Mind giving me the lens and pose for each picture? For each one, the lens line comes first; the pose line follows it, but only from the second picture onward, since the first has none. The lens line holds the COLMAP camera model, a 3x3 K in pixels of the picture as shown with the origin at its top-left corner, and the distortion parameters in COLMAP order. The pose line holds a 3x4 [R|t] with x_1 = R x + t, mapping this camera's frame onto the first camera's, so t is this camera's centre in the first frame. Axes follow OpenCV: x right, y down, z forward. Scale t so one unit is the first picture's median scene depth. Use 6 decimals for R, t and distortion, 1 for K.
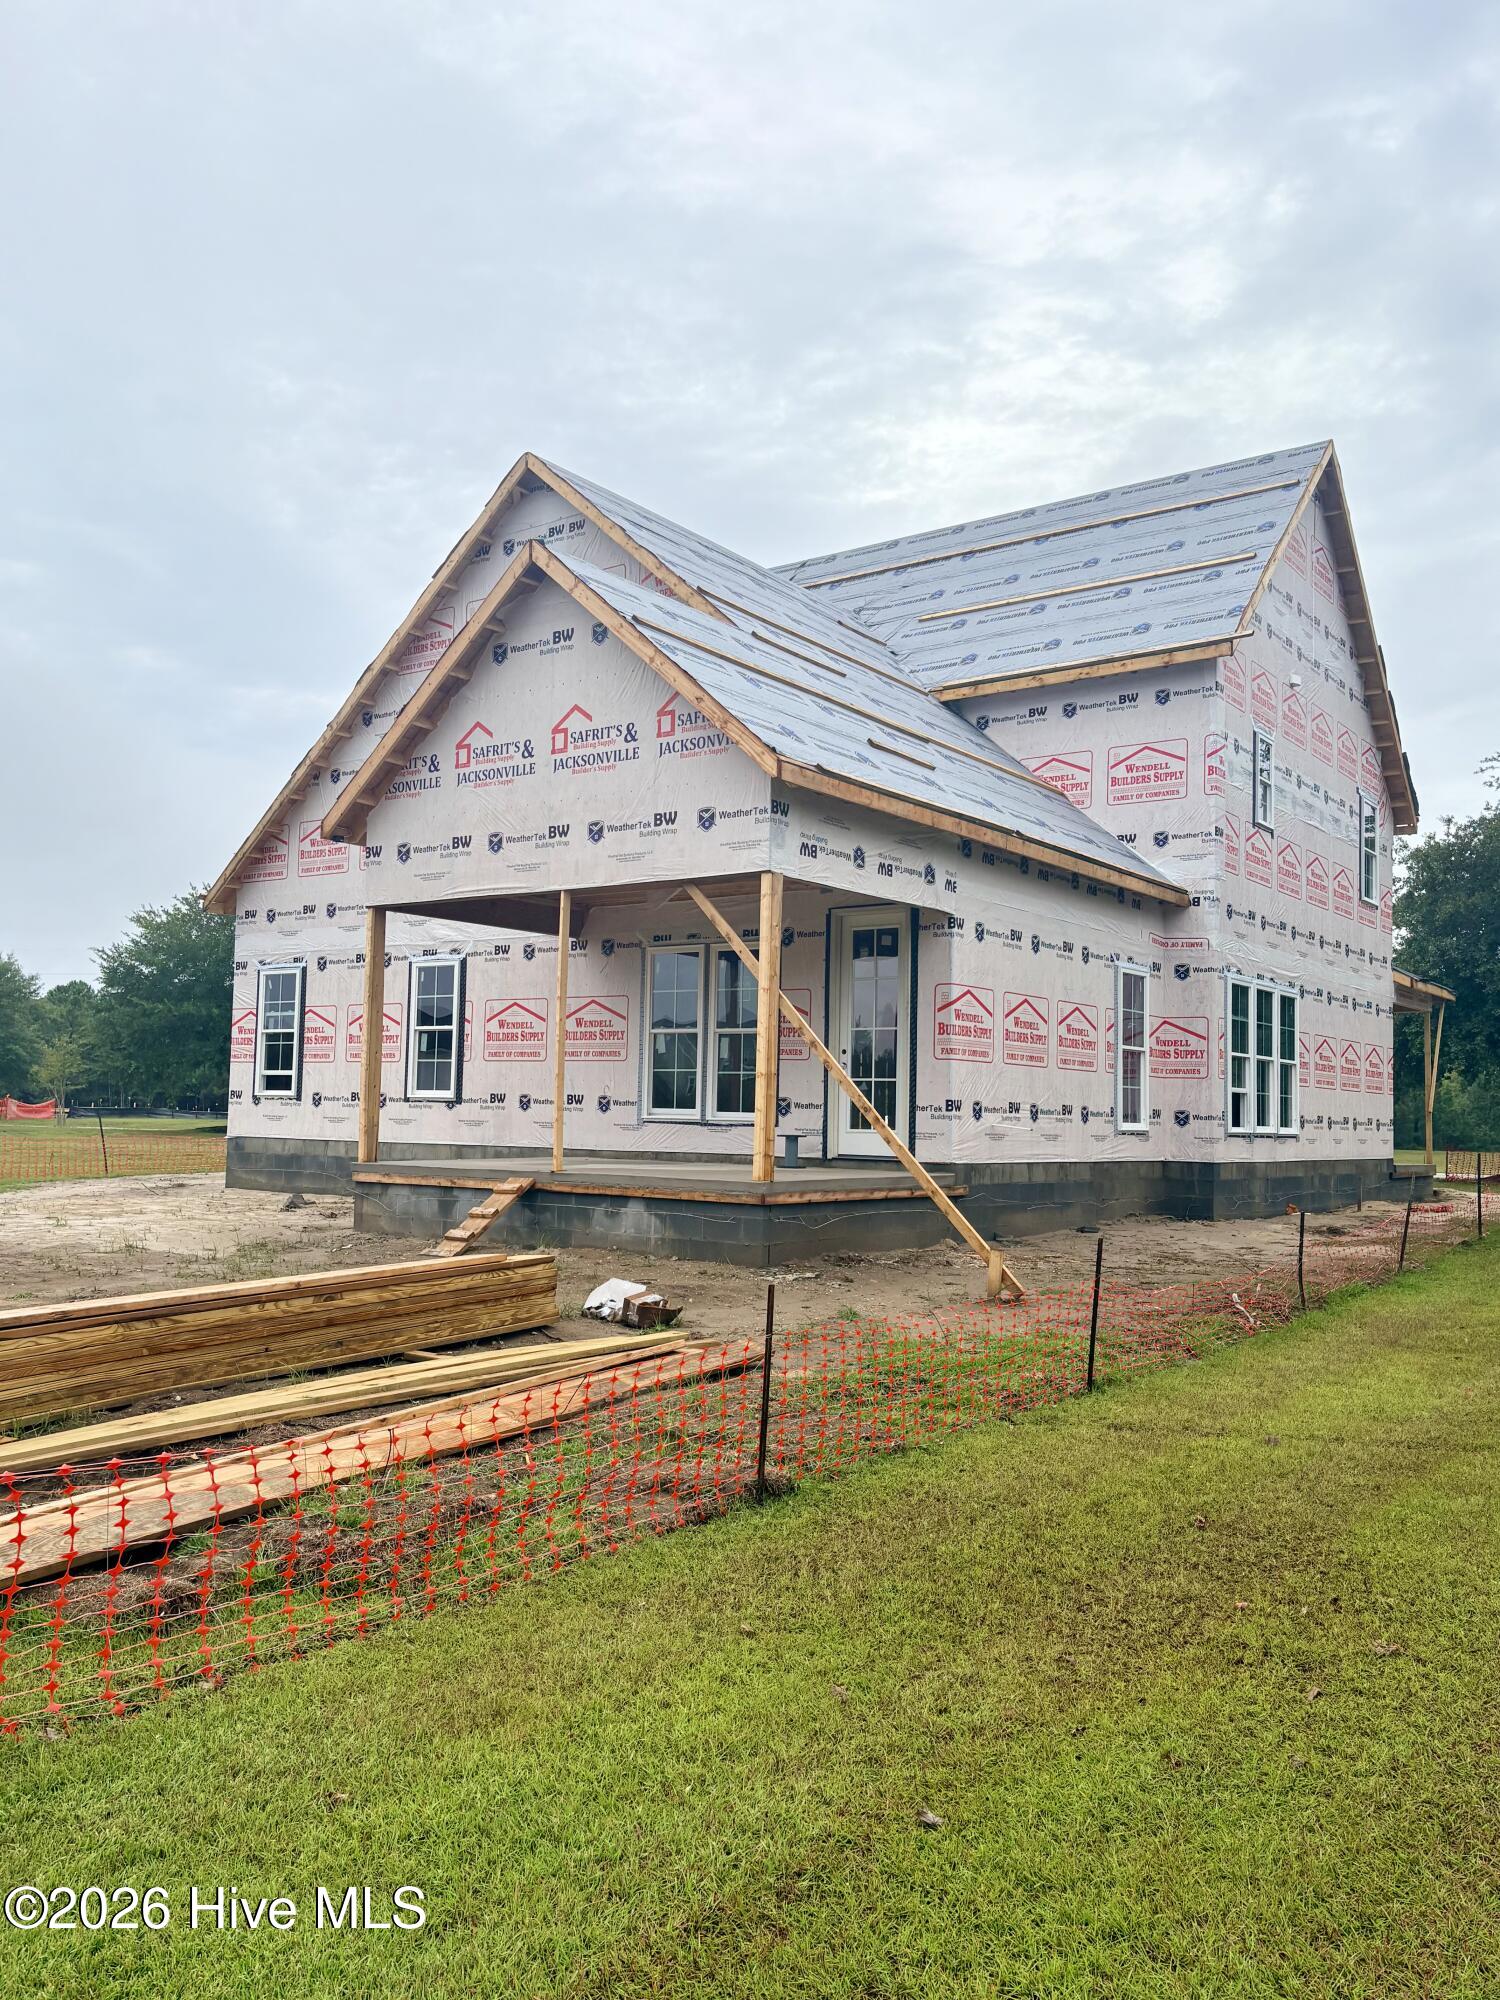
lens RADIAL K [[1538.0, 0, 749.8], [0, 1538.0, 1010.4], [0, 0, 1]] dist [0.039369, 0.000551]
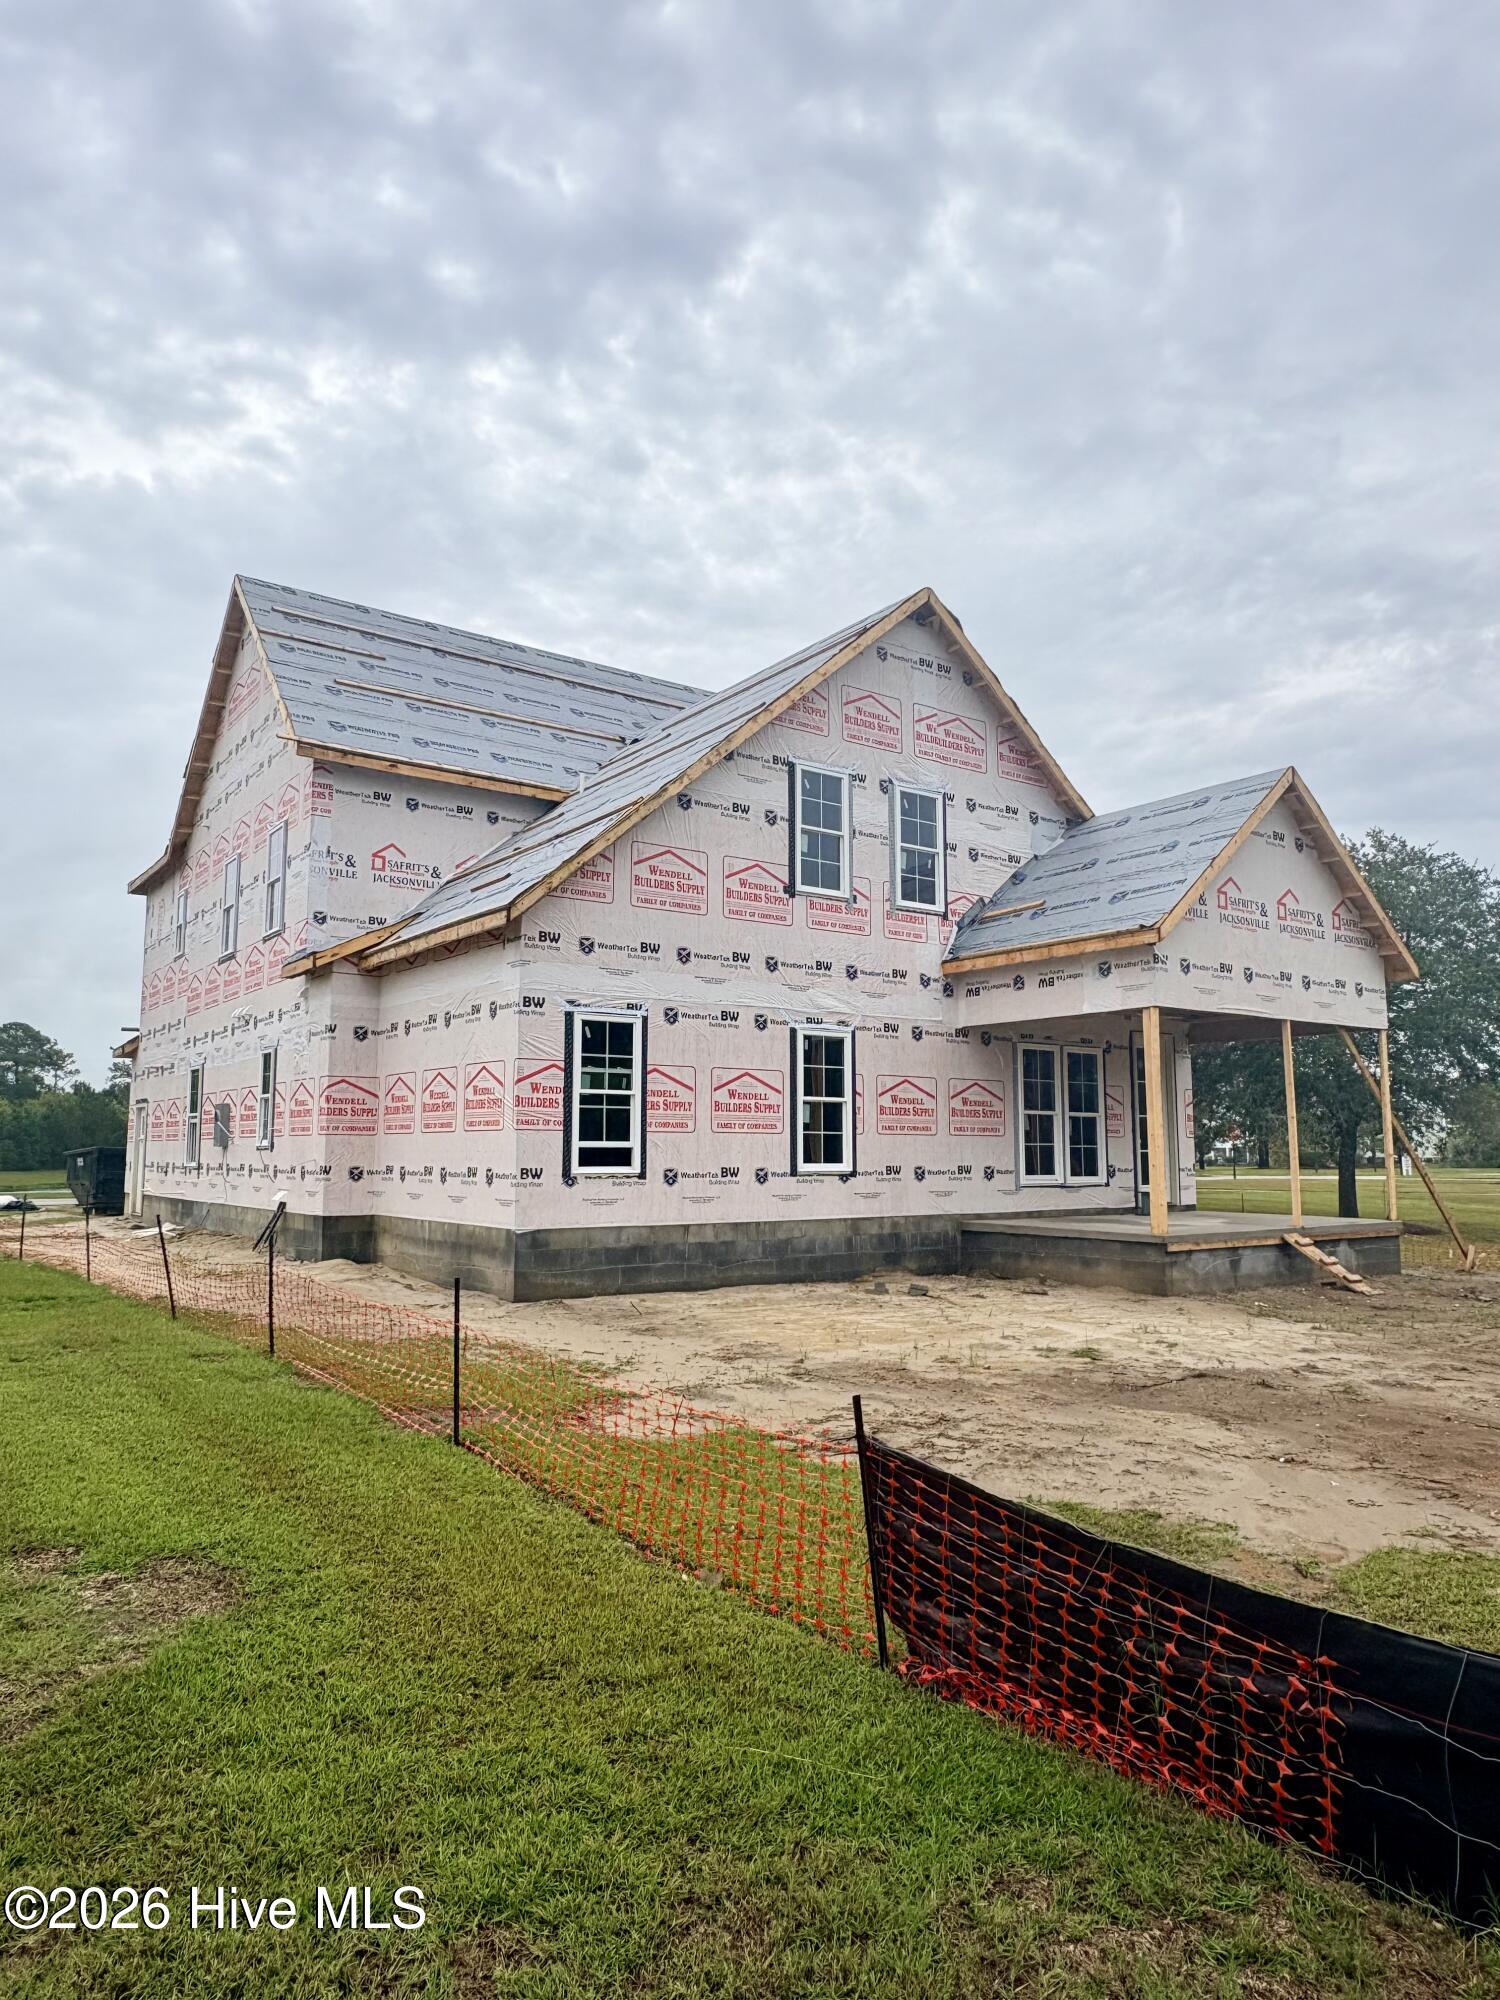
lens RADIAL K [[1290.9, 0, 752.3], [0, 1290.9, 990.5], [0, 0, 1]] dist [0.028489, -0.000491]
pose [[0.333140, 0.100130, 0.937546, -0.998220], [-0.054696, 0.994723, -0.086801, 0.016364], [-0.941290, -0.022363, 0.336858, 0.771403]]
